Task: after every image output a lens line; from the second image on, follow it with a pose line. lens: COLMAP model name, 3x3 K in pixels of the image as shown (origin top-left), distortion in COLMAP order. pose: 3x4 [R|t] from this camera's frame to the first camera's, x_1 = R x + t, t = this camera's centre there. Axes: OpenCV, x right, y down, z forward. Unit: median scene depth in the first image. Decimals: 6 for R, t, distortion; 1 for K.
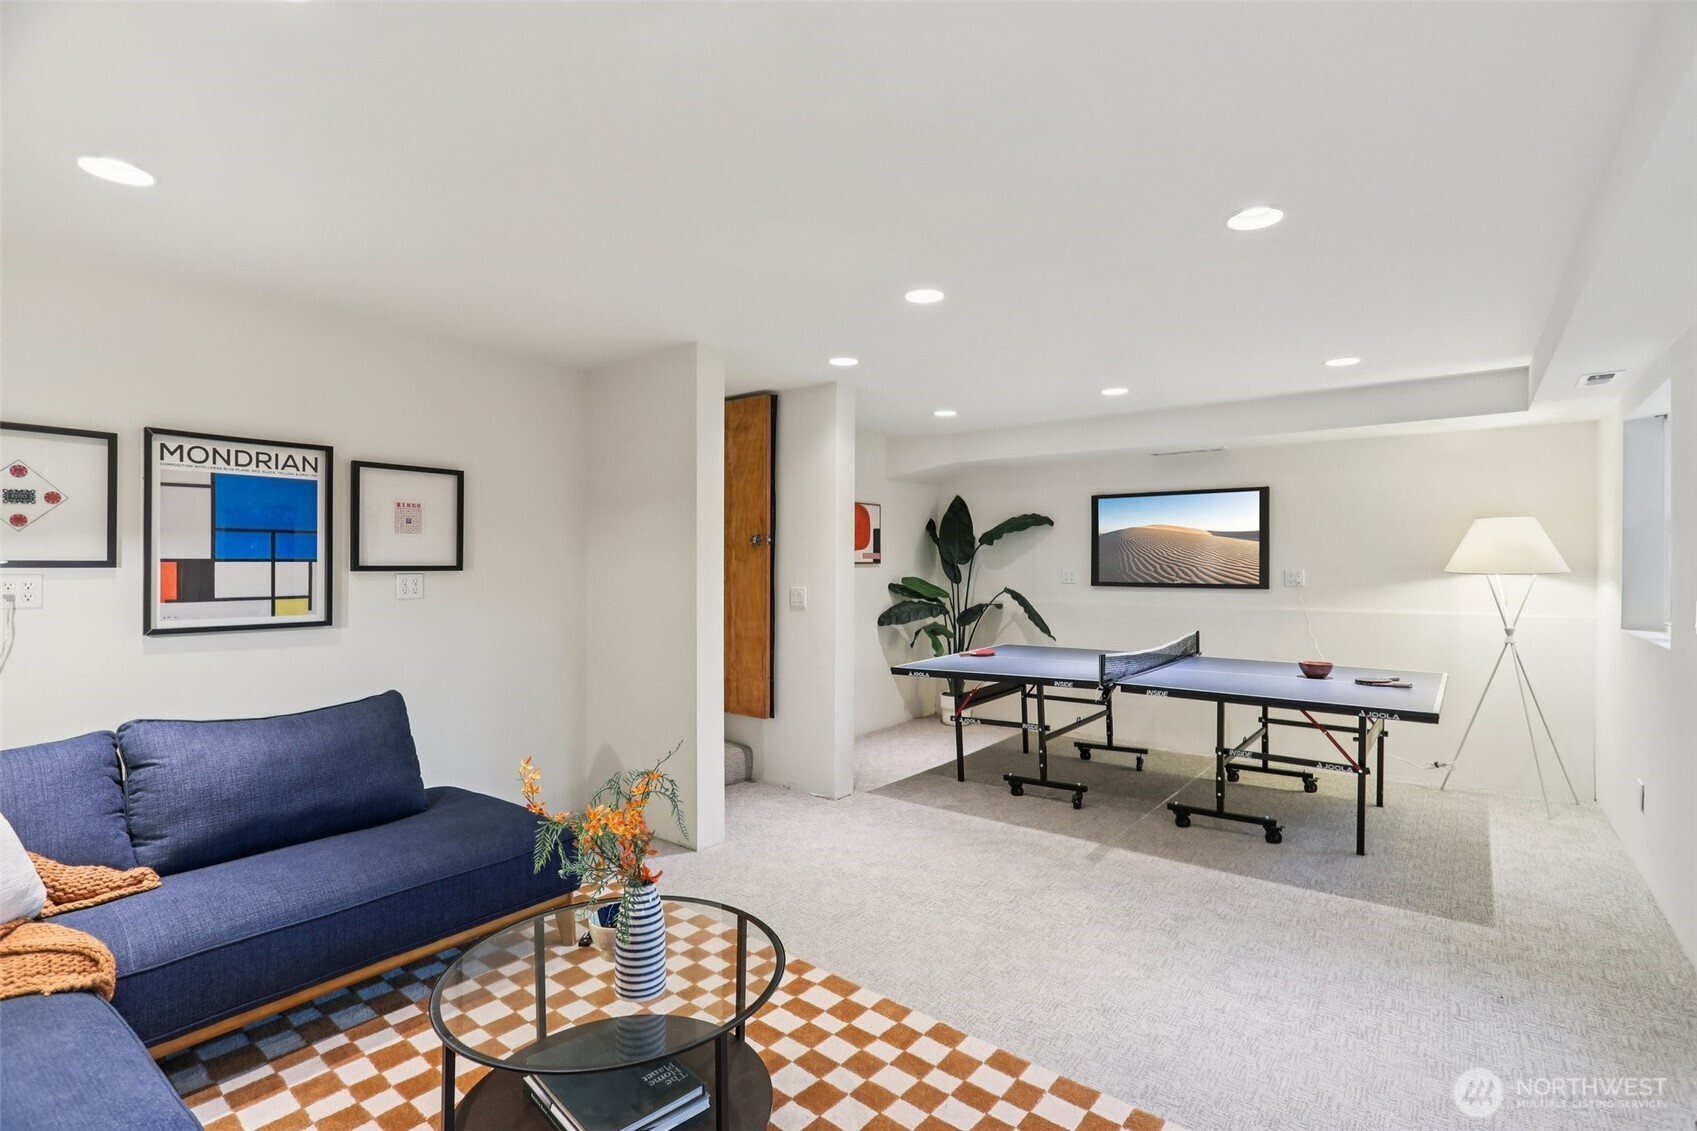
lens RADIAL K [[819.3, 0, 848.5], [0, 819.3, 565.5], [0, 0, 1]] dist [-0.001611, 0.000009]
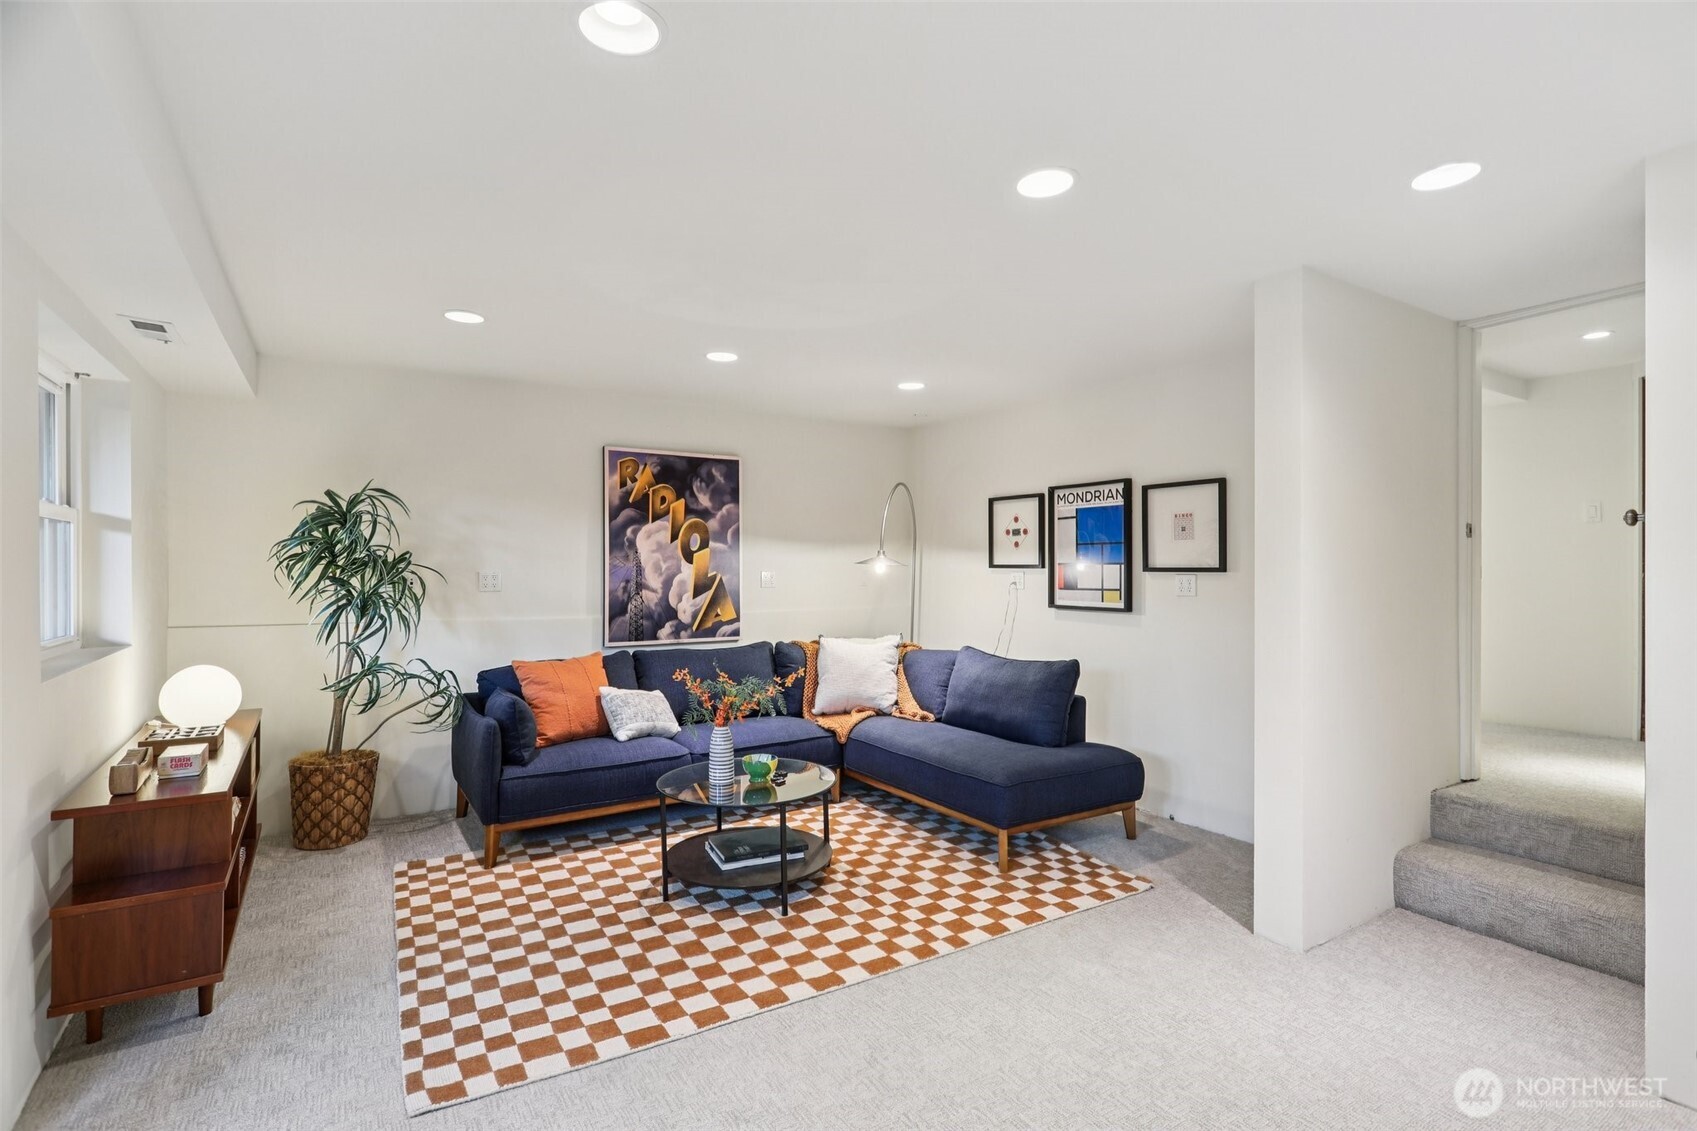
lens RADIAL K [[819.3, 0, 848.5], [0, 819.3, 565.5], [0, 0, 1]] dist [-0.001611, 0.000009]
pose [[-0.356905, -0.002120, -0.934138, 0.845366], [-0.000758, 0.999998, -0.001980, 0.000145], [0.934140, 0.000001, -0.356906, 1.142375]]
